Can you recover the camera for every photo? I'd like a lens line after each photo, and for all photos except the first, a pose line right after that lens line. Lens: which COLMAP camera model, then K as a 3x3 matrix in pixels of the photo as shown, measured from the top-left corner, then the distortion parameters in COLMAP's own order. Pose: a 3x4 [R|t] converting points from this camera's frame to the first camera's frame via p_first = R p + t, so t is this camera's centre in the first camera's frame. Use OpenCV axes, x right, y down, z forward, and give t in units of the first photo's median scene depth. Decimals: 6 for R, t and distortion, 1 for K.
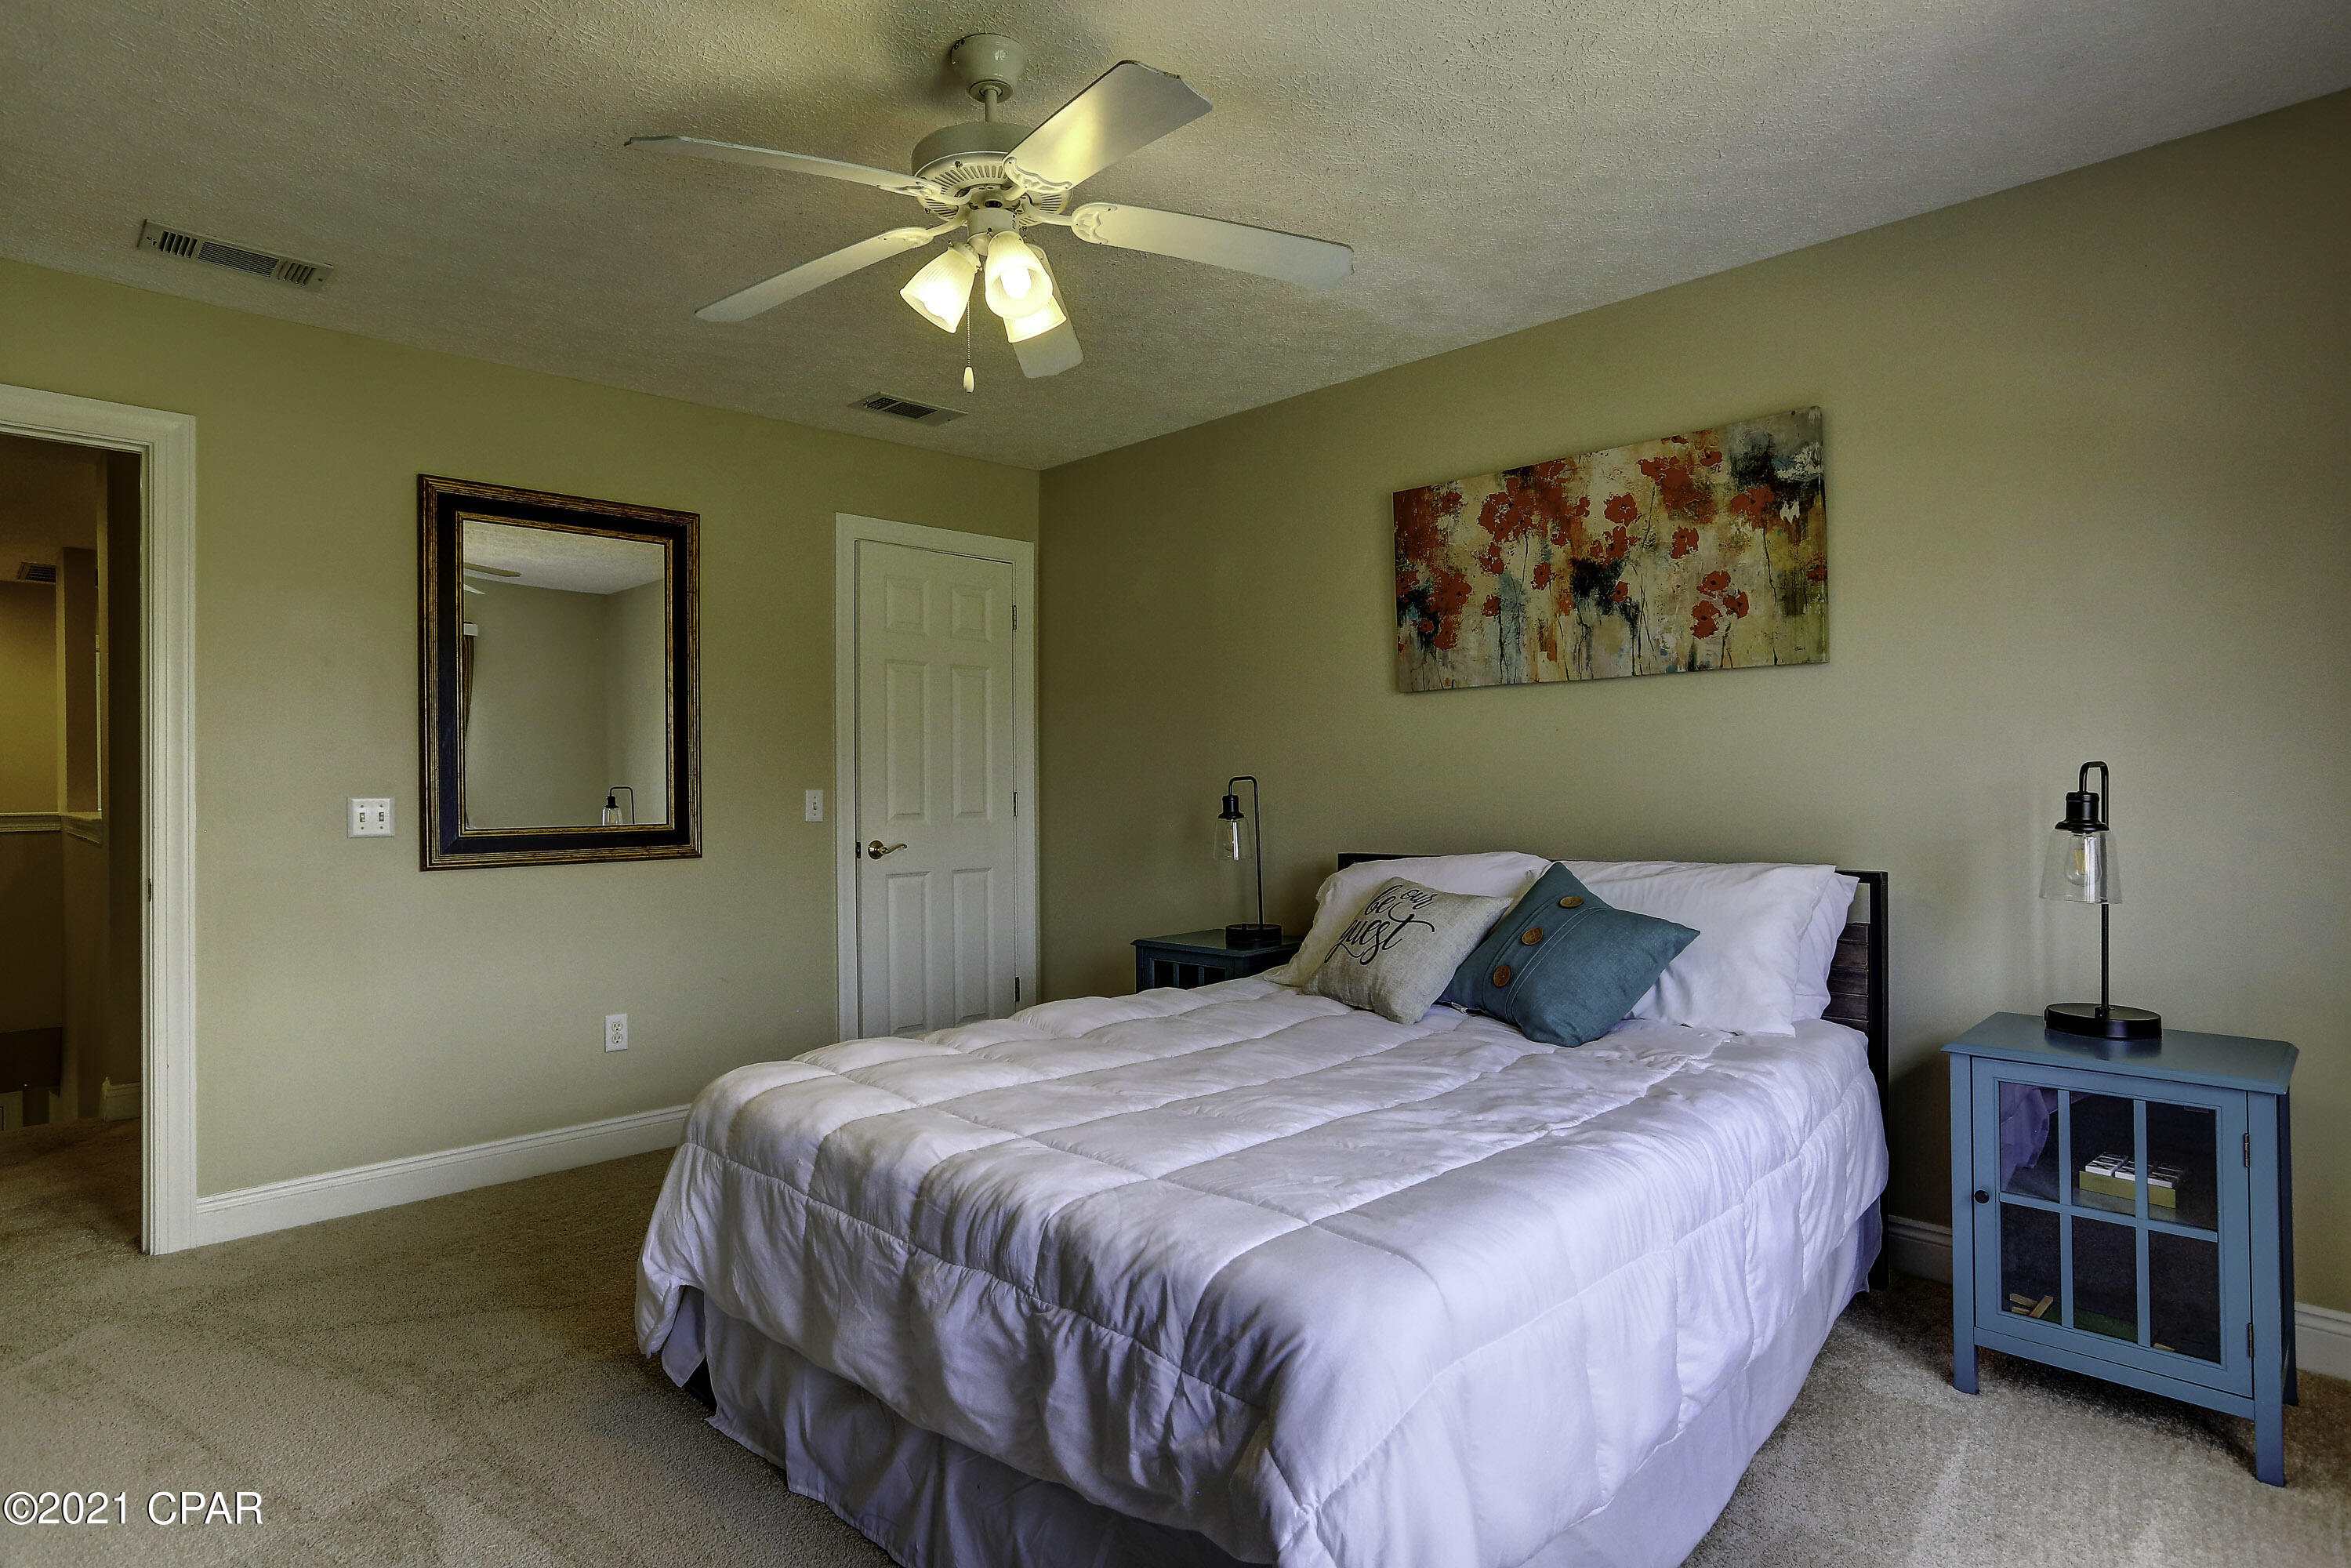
lens RADIAL K [[1252.3, 0, 1166.5], [0, 1252.3, 782.8], [0, 0, 1]] dist [-0.000406, 0.000389]
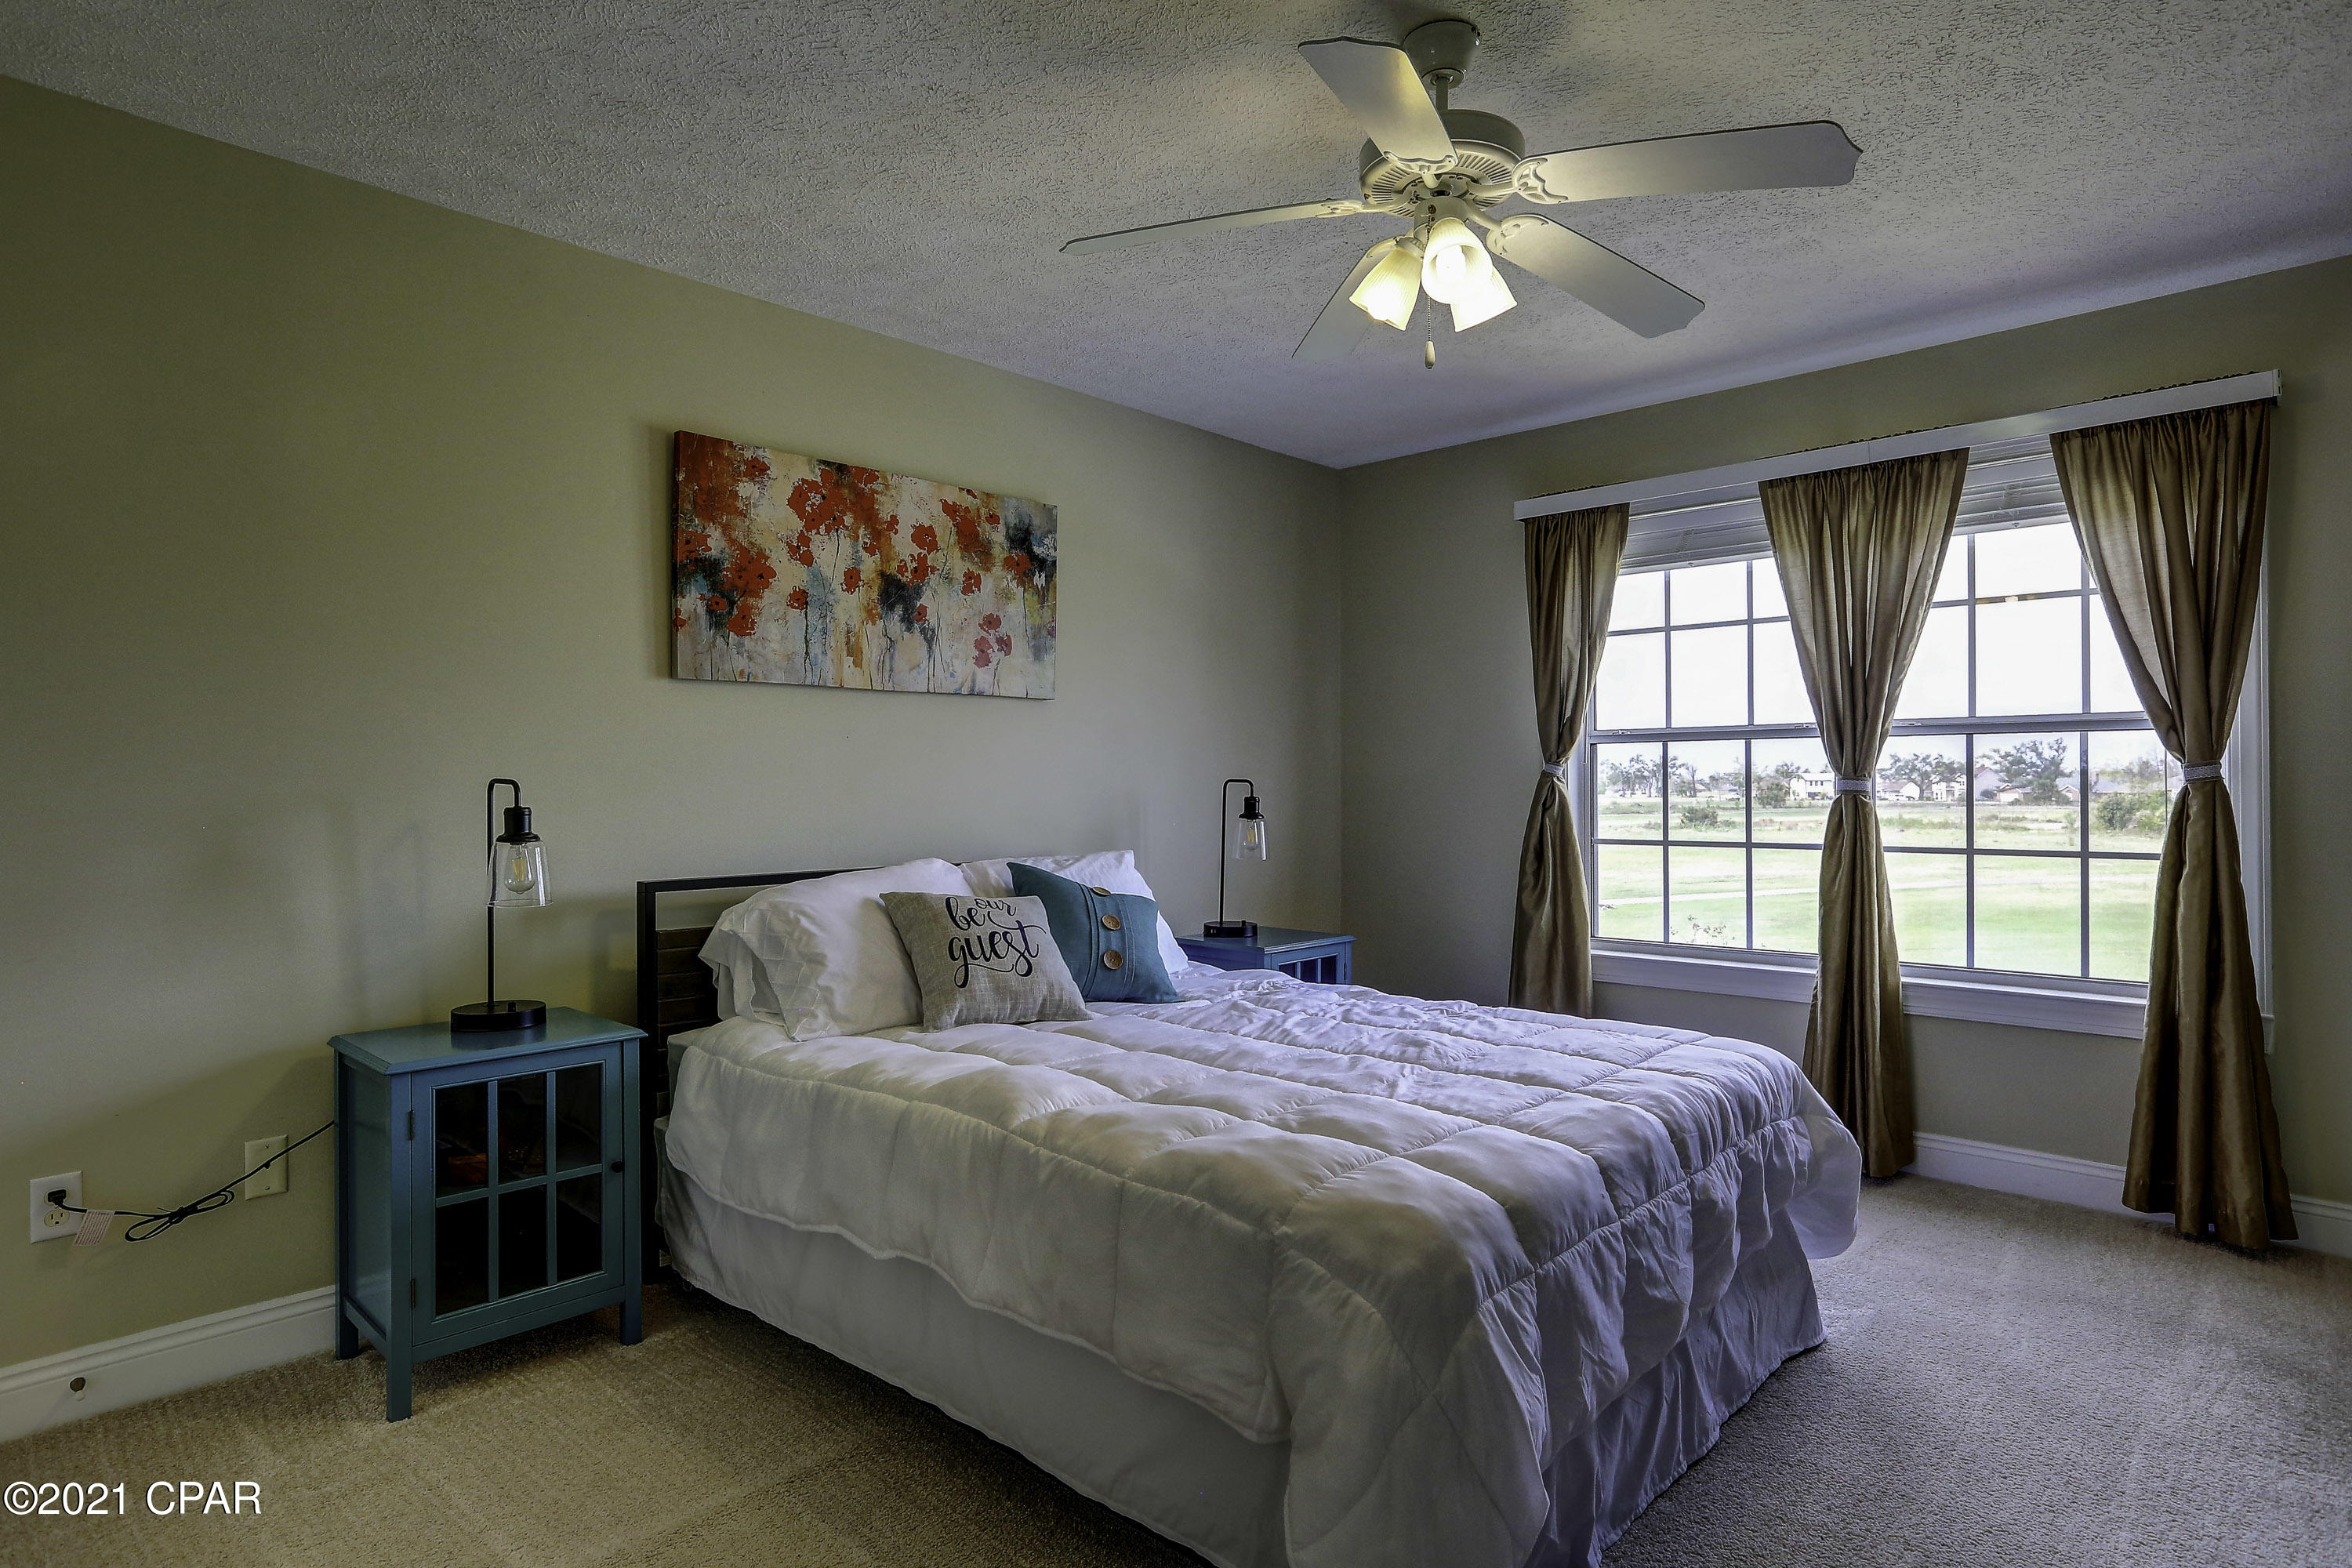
lens RADIAL K [[1252.7, 0, 1167.0], [0, 1252.7, 782.8], [0, 0, 1]] dist [-0.000406, 0.000389]
pose [[0.004793, 0.014849, 0.999878, -0.687279], [0.005704, 0.999873, -0.014876, 0.010057], [-0.999972, 0.005774, 0.004708, 0.757241]]
